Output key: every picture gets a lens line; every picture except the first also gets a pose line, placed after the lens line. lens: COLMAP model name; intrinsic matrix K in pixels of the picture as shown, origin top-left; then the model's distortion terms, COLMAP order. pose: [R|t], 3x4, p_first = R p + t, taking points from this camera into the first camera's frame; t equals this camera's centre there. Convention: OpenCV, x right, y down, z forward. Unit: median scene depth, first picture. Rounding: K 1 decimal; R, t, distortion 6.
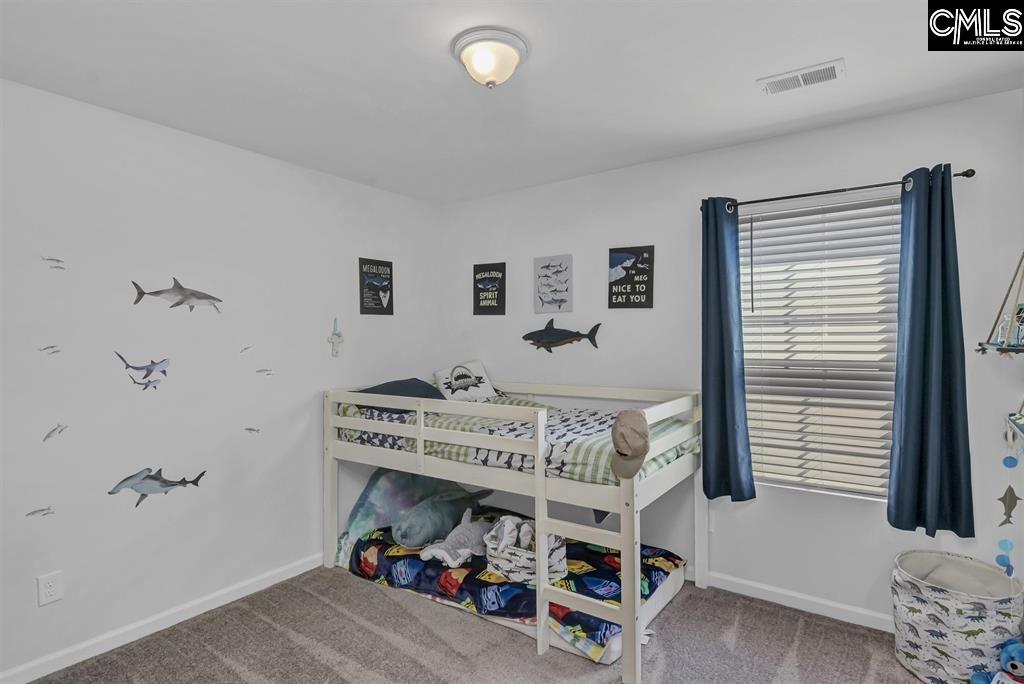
lens RADIAL K [[525.2, 0, 512.0], [0, 525.2, 342.0], [0, 0, 1]] dist [0.002098, 0.000042]
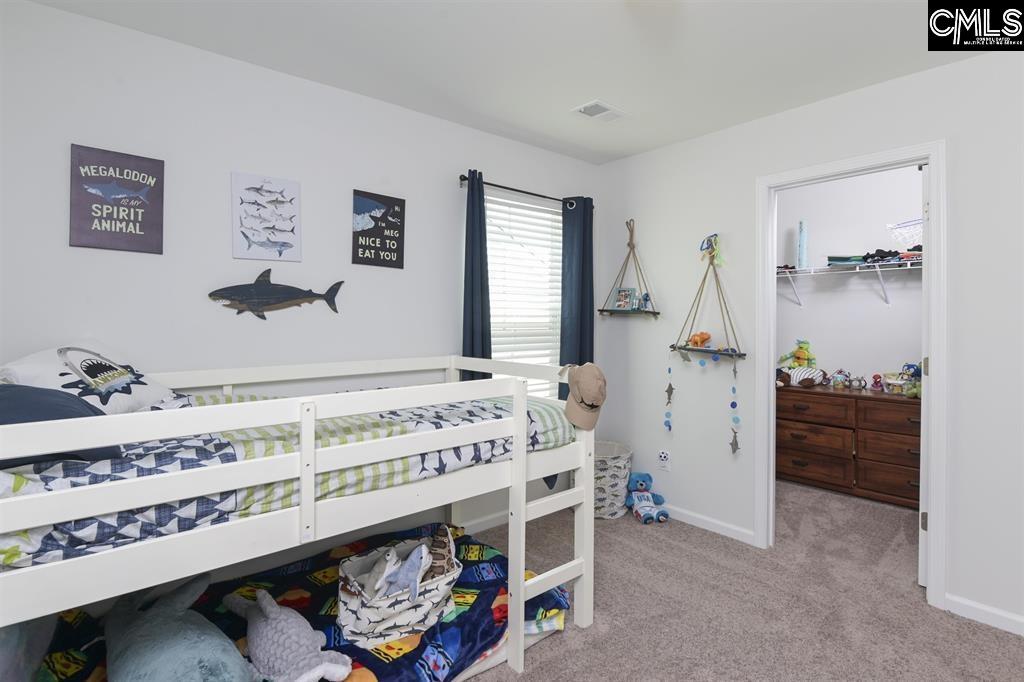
lens RADIAL K [[511.6, 0, 510.9], [0, 511.6, 326.2], [0, 0, 1]] dist [0.000266, -0.000358]
pose [[0.258936, -0.007470, 0.965866, -0.520899], [0.005219, 0.999966, 0.006335, 0.029184], [-0.965880, 0.003400, 0.258966, 0.572098]]
